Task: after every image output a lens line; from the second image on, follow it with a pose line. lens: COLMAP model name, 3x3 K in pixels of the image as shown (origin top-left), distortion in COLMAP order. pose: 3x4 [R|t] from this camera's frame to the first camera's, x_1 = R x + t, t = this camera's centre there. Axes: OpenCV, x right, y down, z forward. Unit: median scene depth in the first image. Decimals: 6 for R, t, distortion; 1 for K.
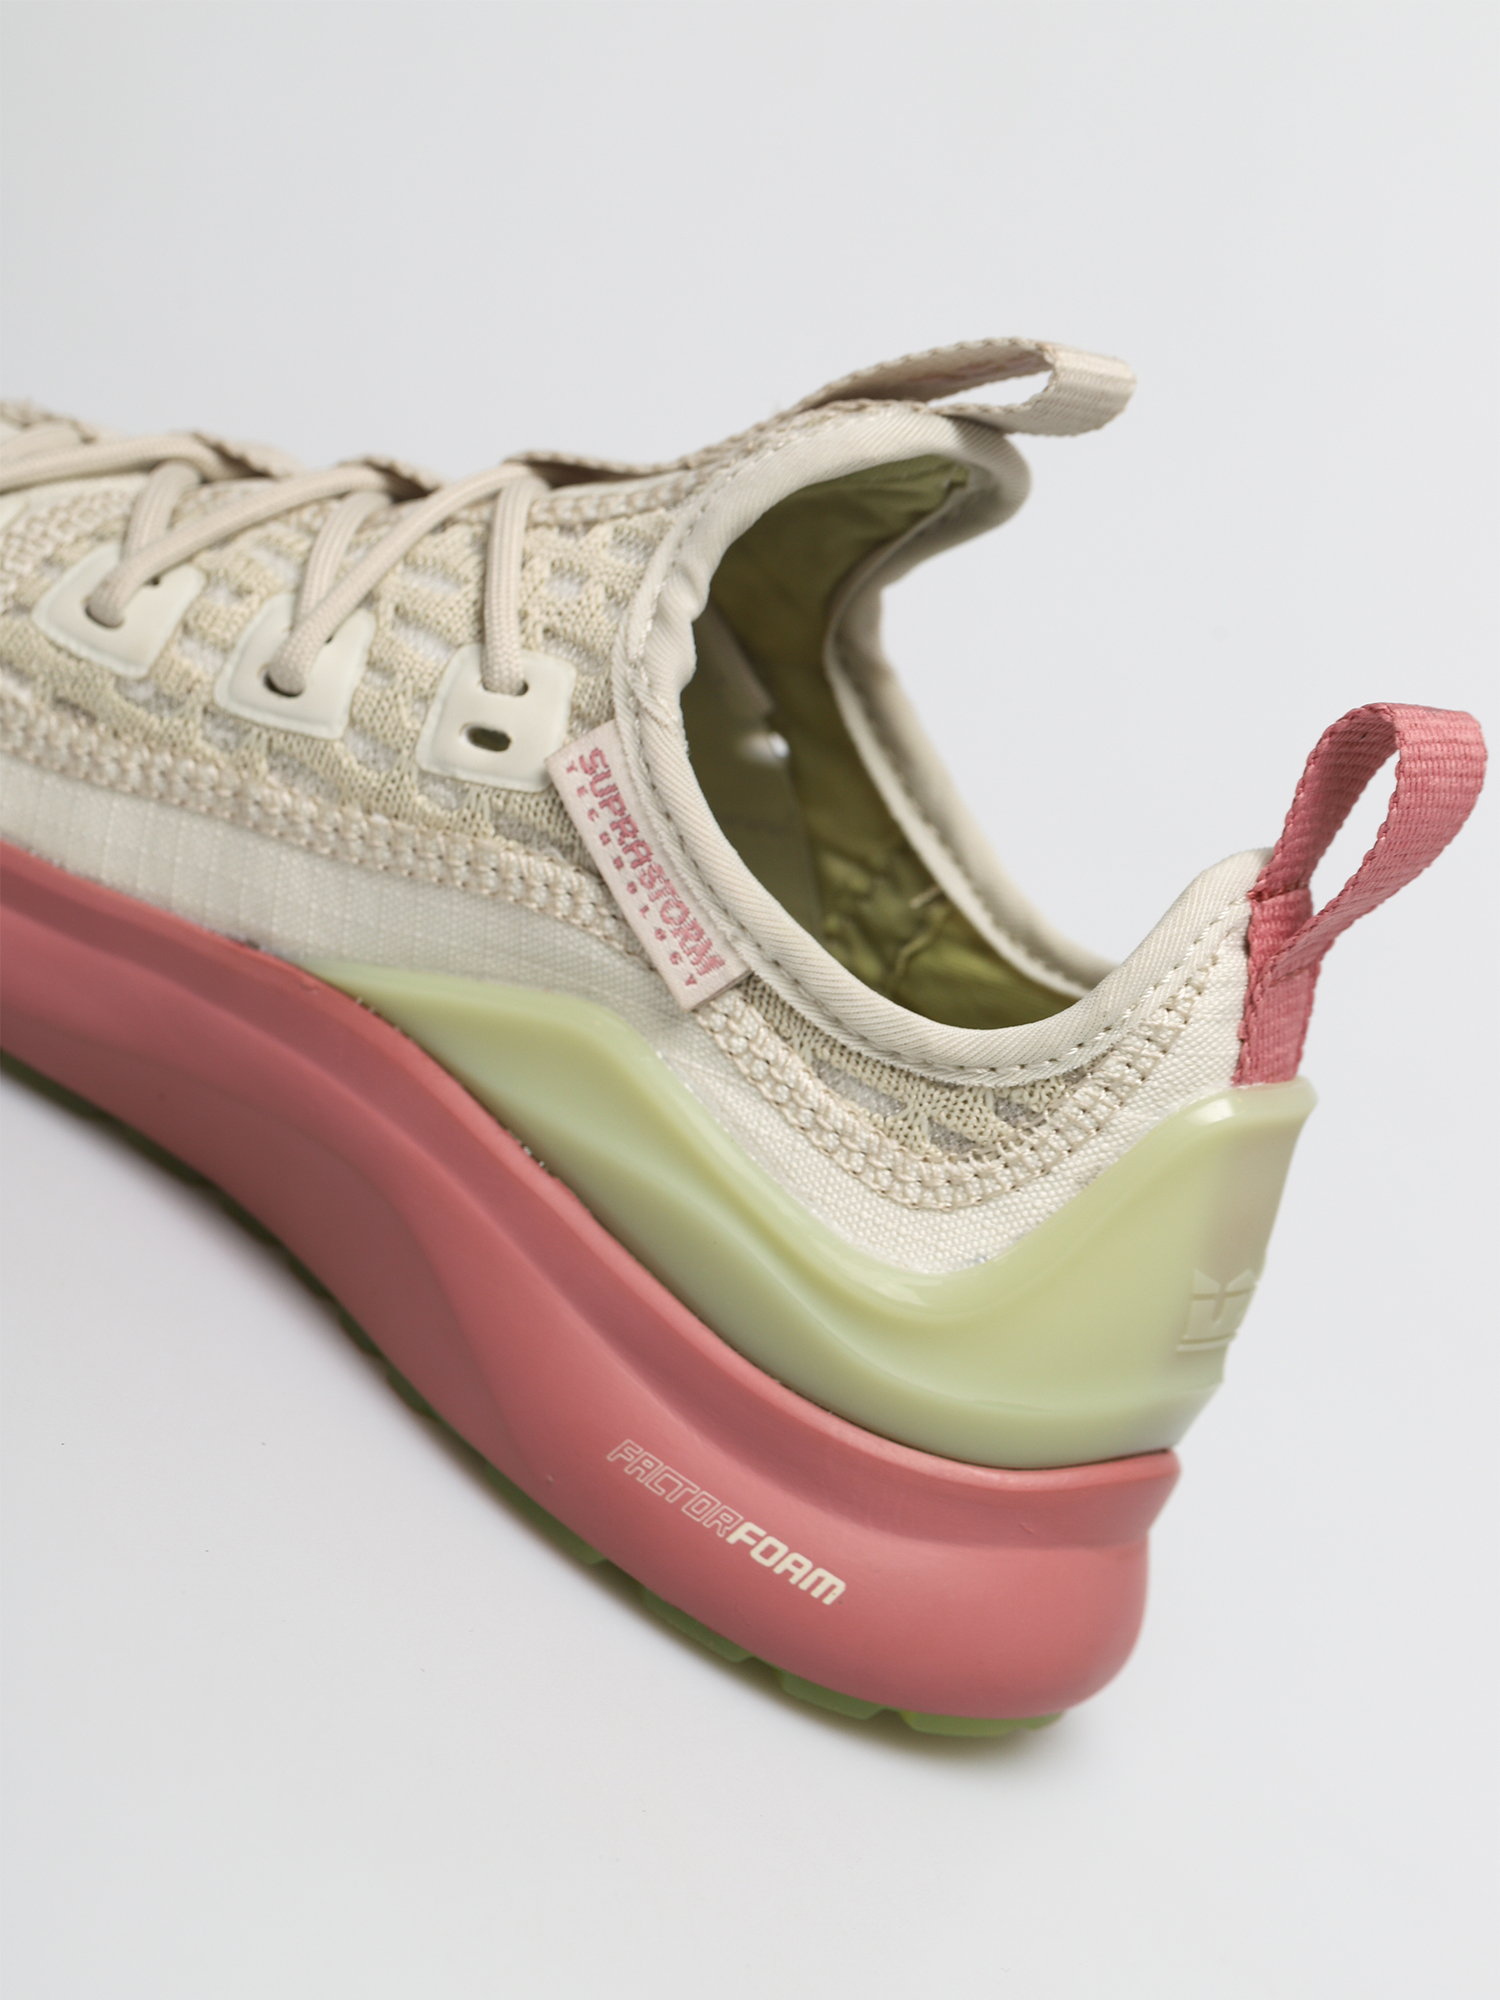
lens RADIAL K [[5754.0, 0, 750.5], [0, 5754.0, 997.9], [0, 0, 1]] dist [0.082806, 0.000000]
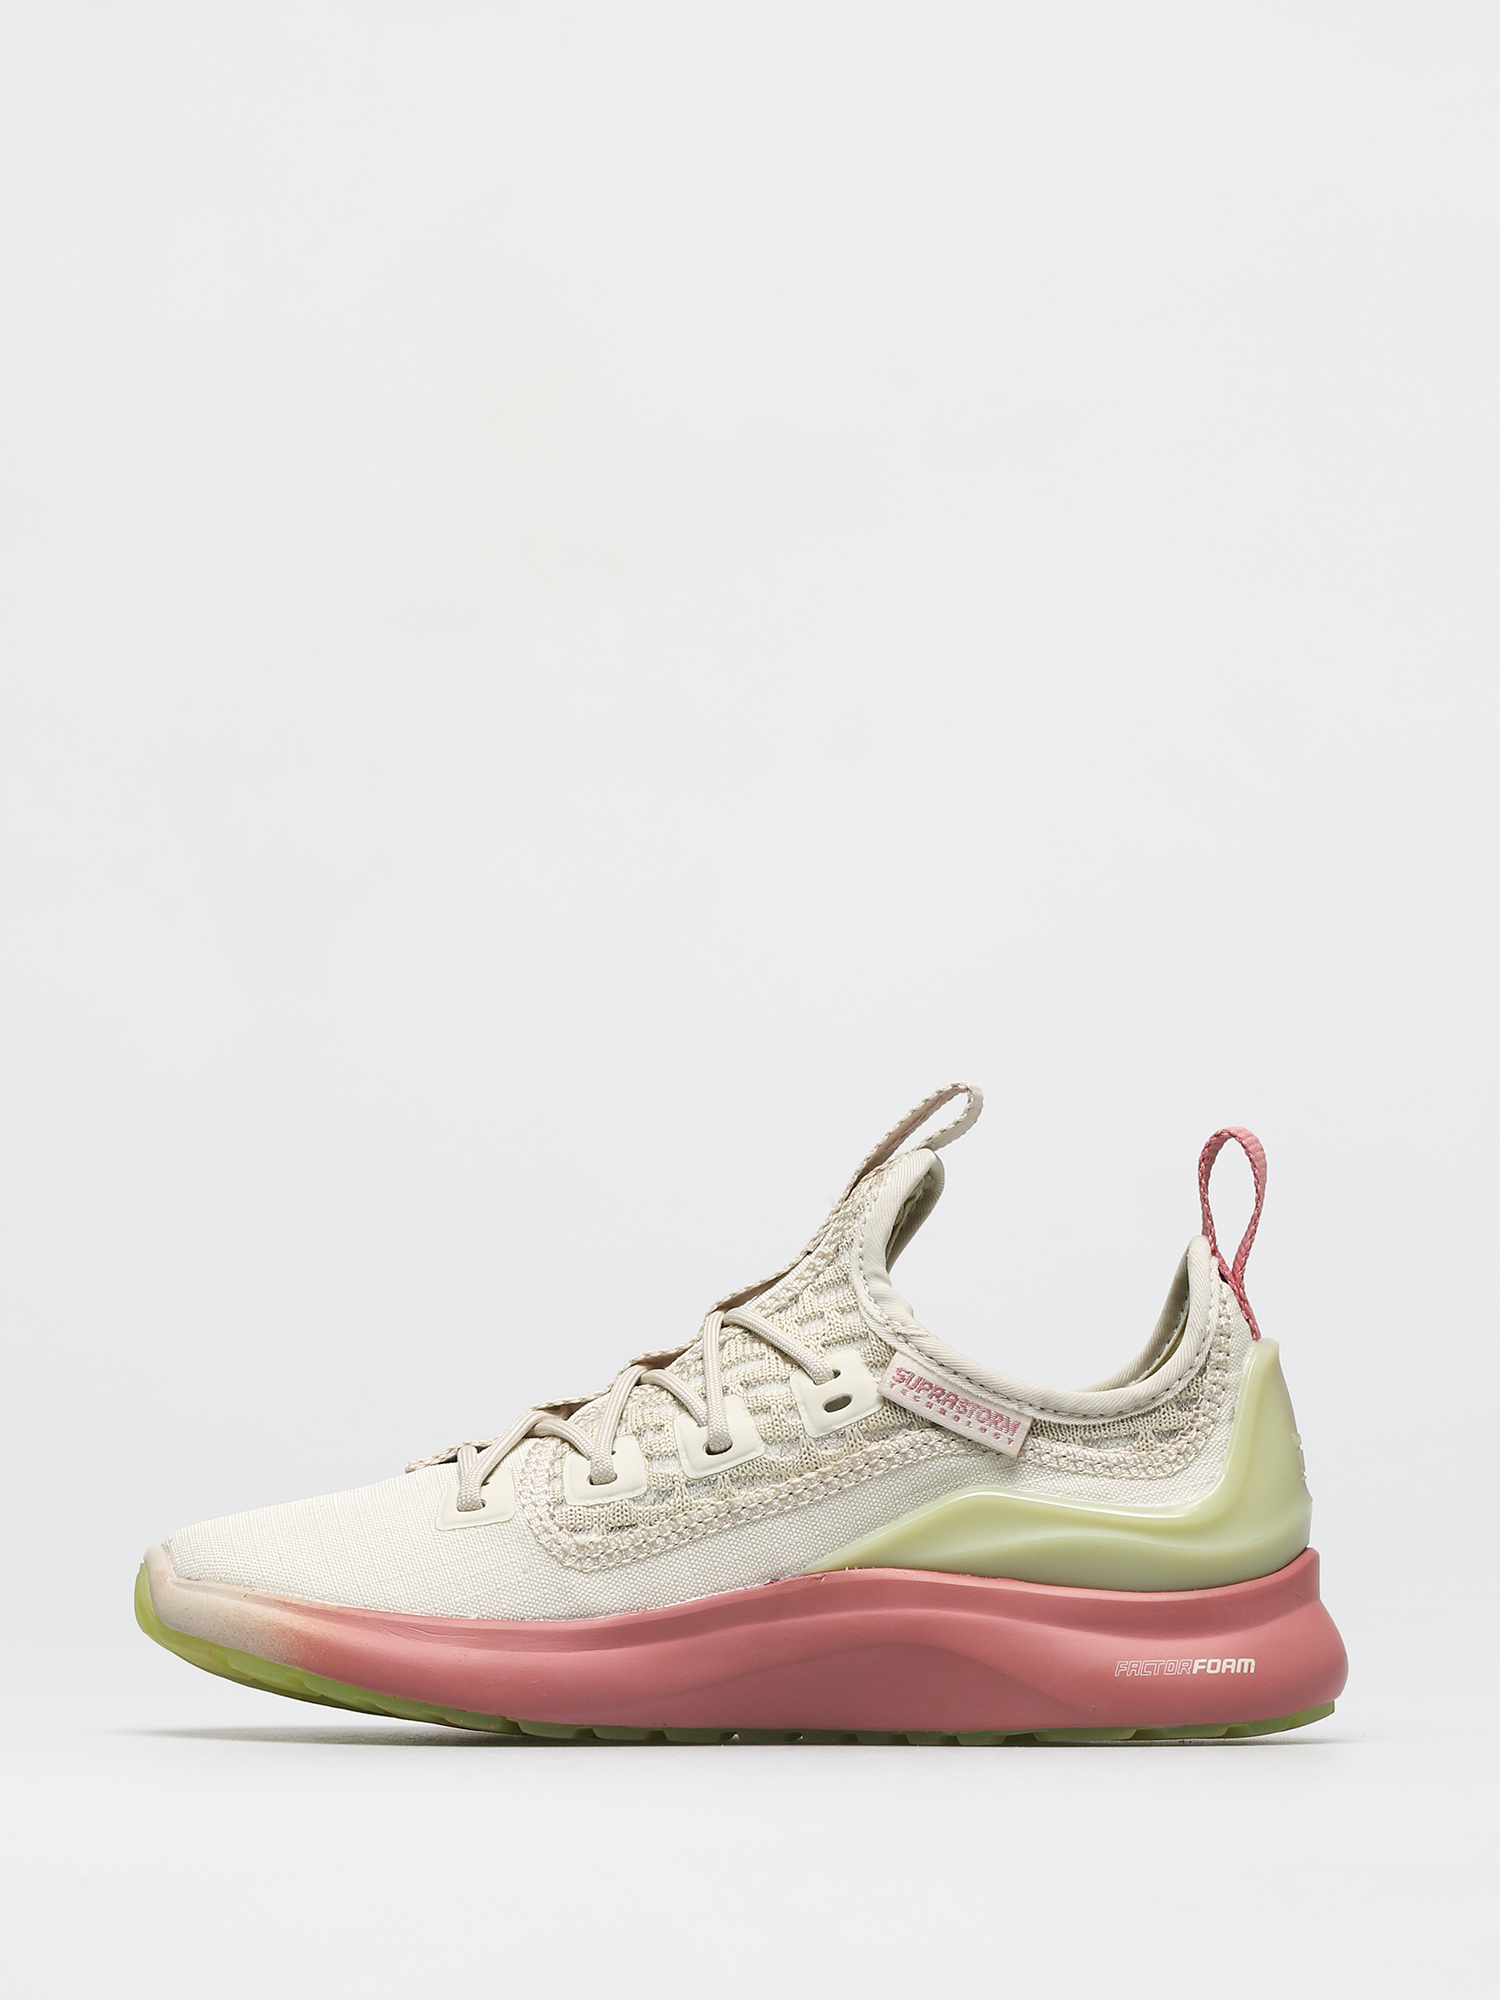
lens RADIAL K [[5754.0, 0, 750.5], [0, 5754.0, 1000.8], [0, 0, 1]] dist [0.082806, 0.000000]
pose [[0.786102, -0.474081, 0.396598, -0.762262], [0.561696, 0.815707, -0.138273, 0.093208], [-0.257955, 0.331464, 0.907519, -0.758362]]
